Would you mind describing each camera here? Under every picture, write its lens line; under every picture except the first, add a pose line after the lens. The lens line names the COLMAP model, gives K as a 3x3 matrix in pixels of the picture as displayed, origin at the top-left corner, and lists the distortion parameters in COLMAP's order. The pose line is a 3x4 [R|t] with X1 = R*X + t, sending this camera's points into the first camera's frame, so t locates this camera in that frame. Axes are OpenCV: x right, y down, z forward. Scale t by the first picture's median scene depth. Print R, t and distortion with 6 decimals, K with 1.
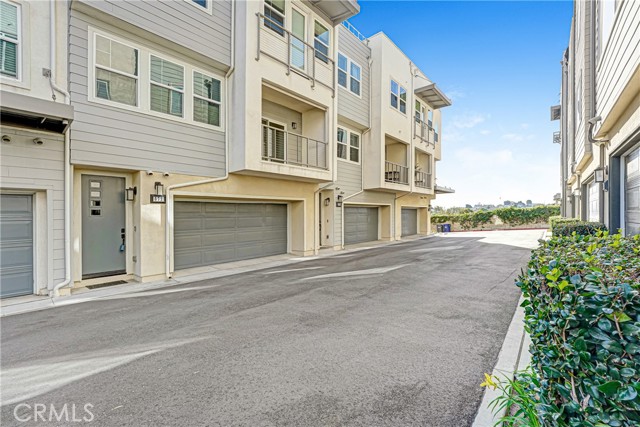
lens RADIAL K [[255.7, 0, 318.7], [0, 255.7, 217.5], [0, 0, 1]] dist [-0.000664, -0.000019]
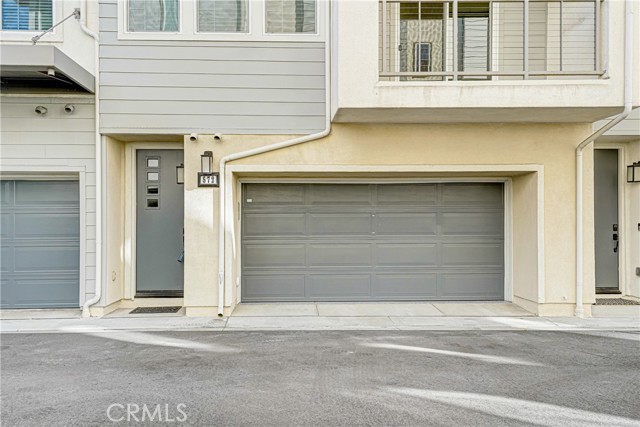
lens RADIAL K [[424.4, 0, 322.9], [0, 424.4, 216.7], [0, 0, 1]] dist [0.033220, -0.001961]
pose [[0.704614, 0.014647, -0.709440, 0.262676], [-0.013896, 0.999880, 0.006842, 0.002592], [0.709455, 0.005037, 0.704733, 0.485354]]
